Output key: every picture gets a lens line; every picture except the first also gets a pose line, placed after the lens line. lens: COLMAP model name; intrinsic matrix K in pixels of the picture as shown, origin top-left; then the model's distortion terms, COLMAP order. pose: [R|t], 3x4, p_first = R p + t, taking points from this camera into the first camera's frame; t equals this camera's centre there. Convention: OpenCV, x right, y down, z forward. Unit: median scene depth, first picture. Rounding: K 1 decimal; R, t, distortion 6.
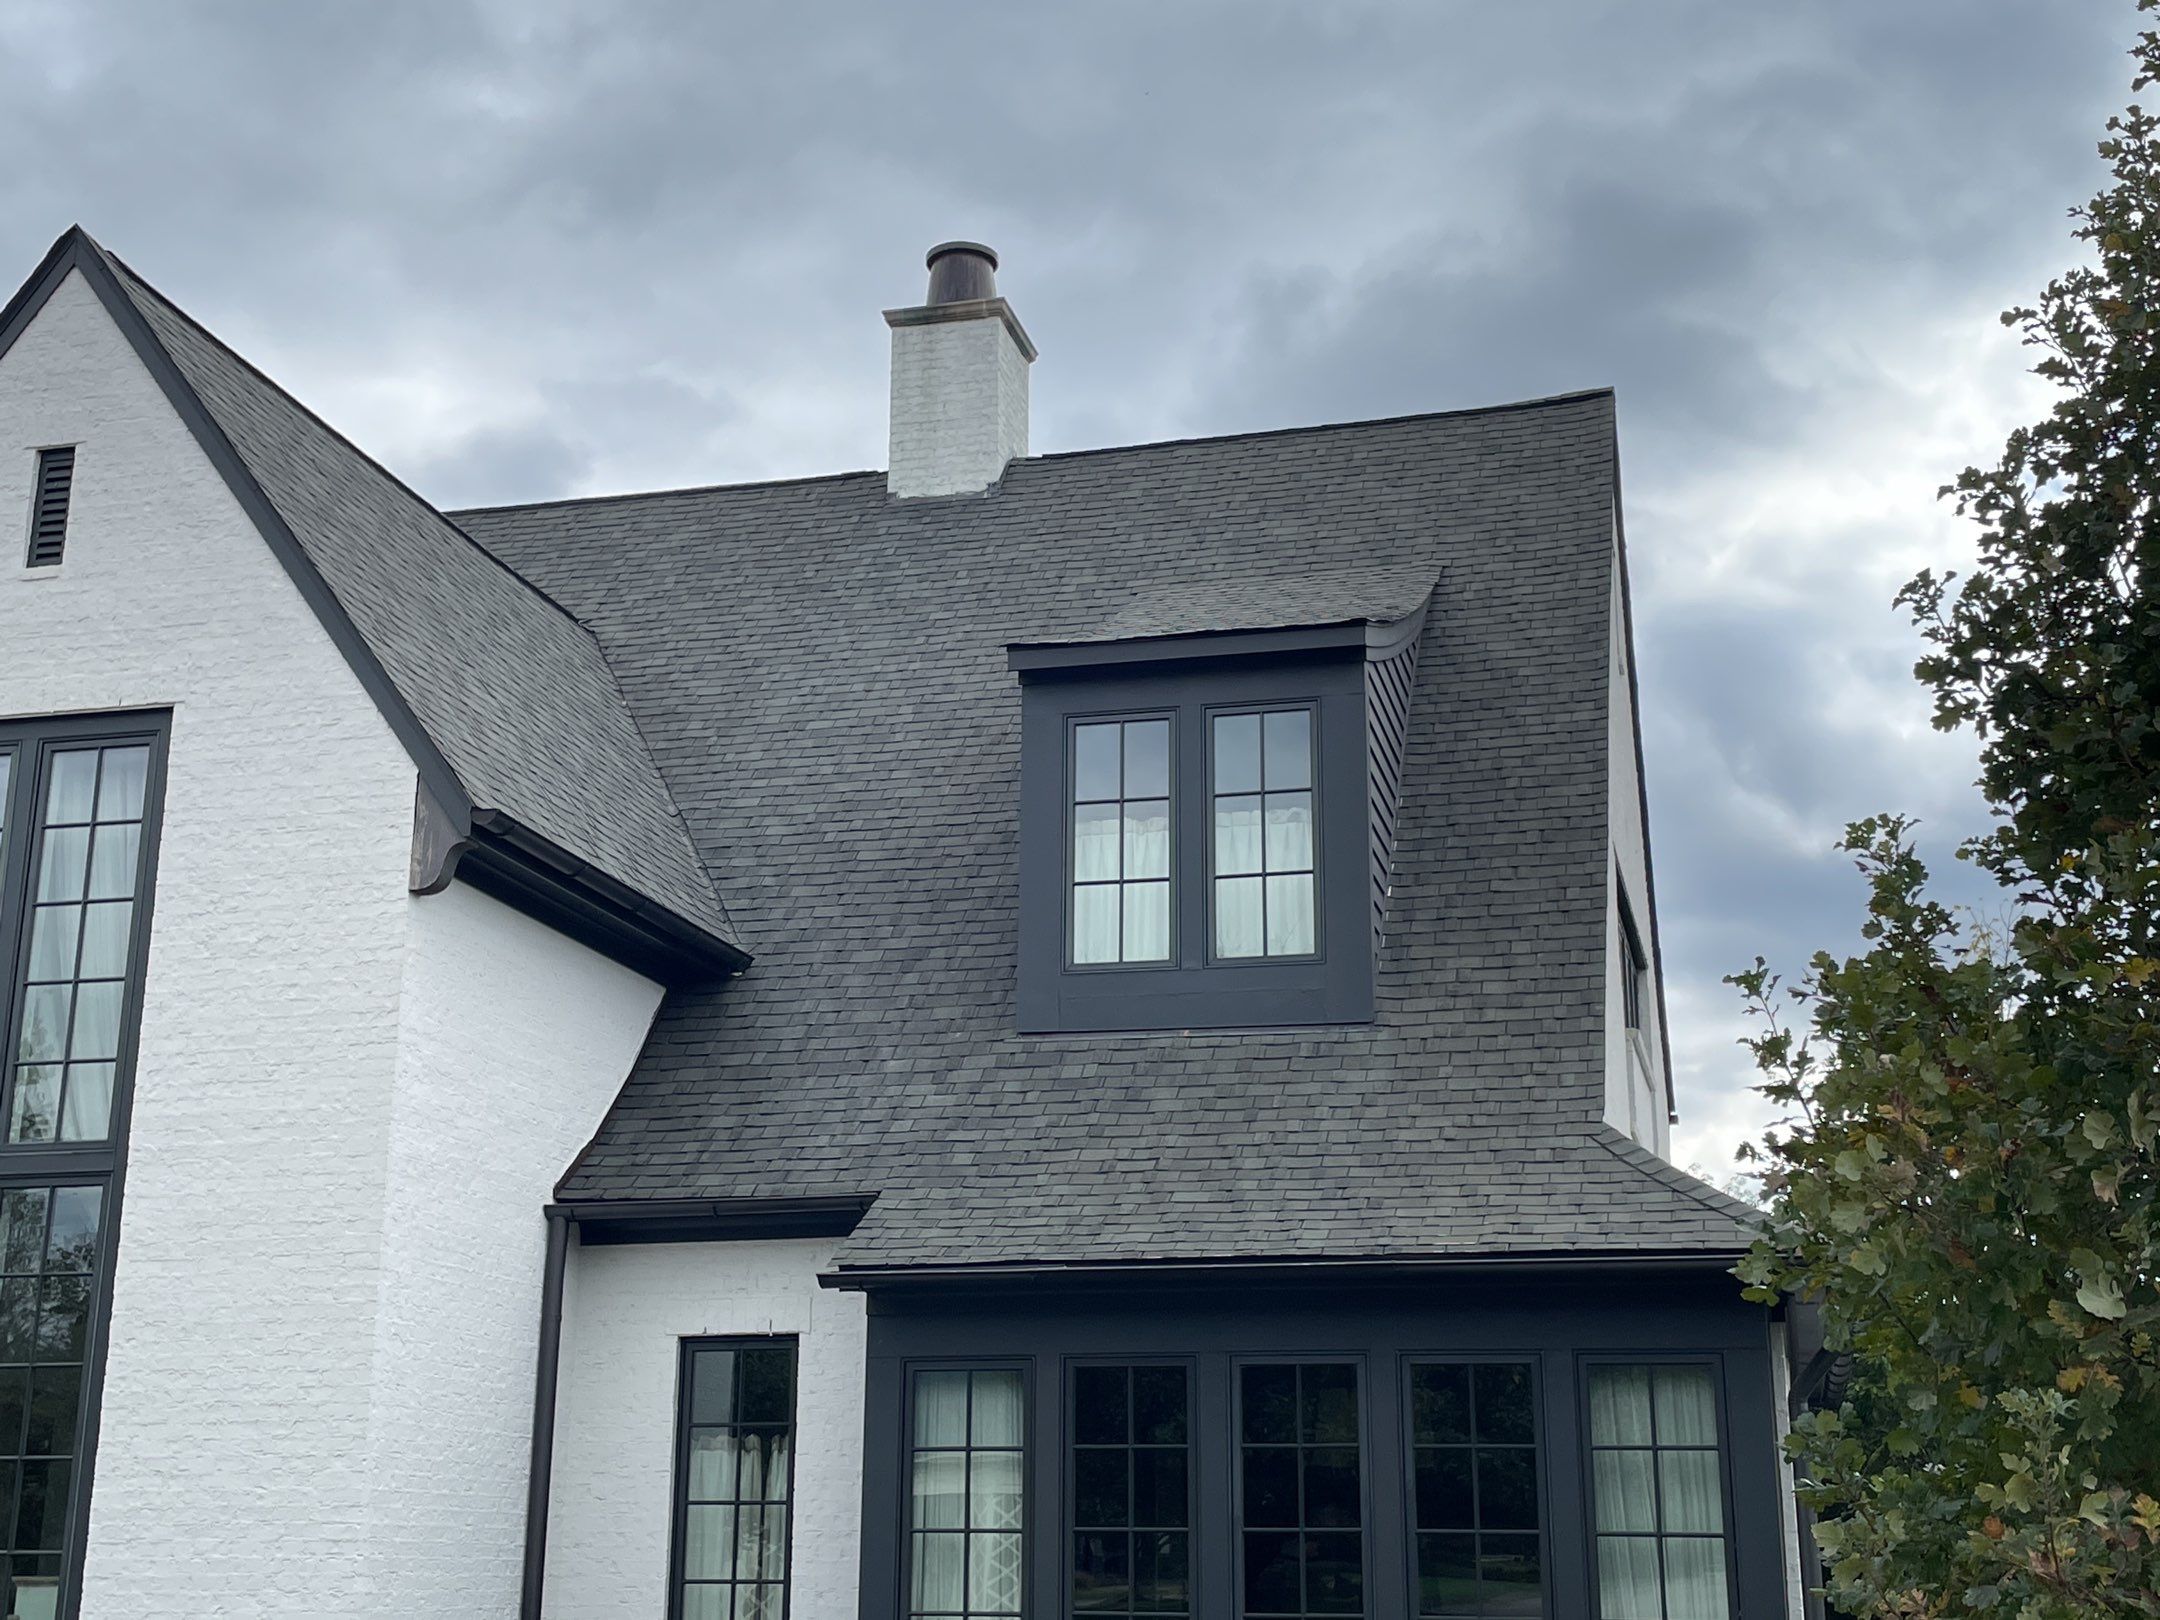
lens RADIAL K [[2634.3, 0, 1080.0], [0, 2634.3, 810.0], [0, 0, 1]] dist [0.024981, 0.033310]
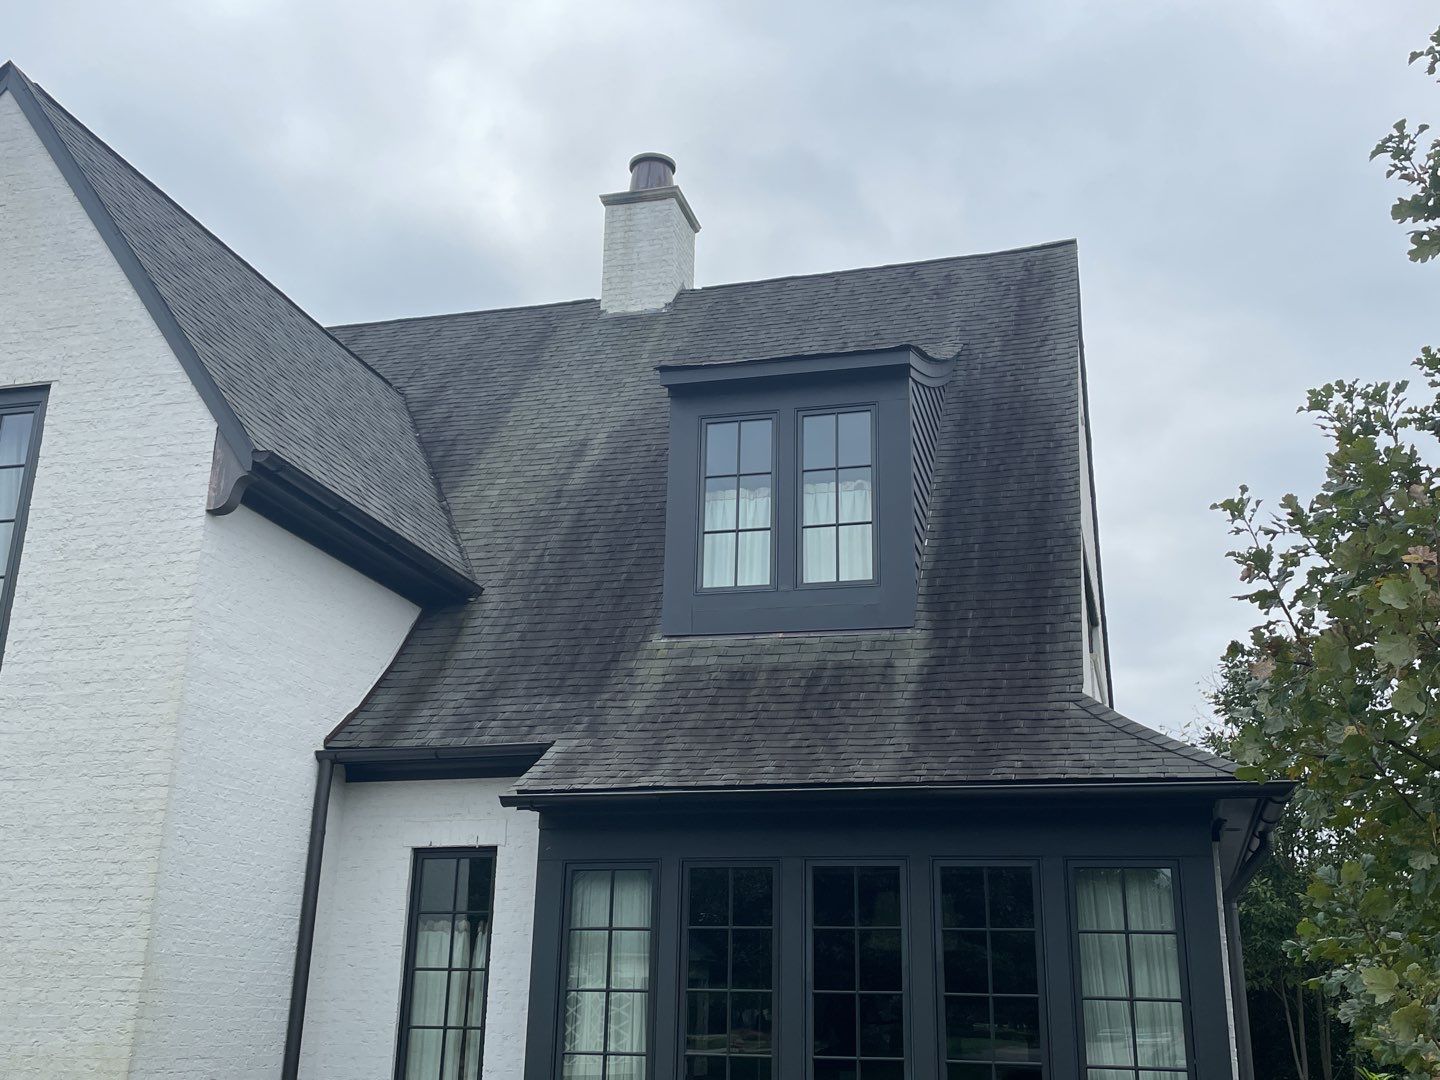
lens RADIAL K [[1472.3, 0, 733.8], [0, 1472.3, 528.9], [0, 0, 1]] dist [0.028383, -0.013986]
pose [[0.999837, 0.008423, -0.015977, 0.030079], [-0.009158, 0.998874, -0.046540, 0.071211], [0.015567, 0.046679, 0.998789, 0.234719]]
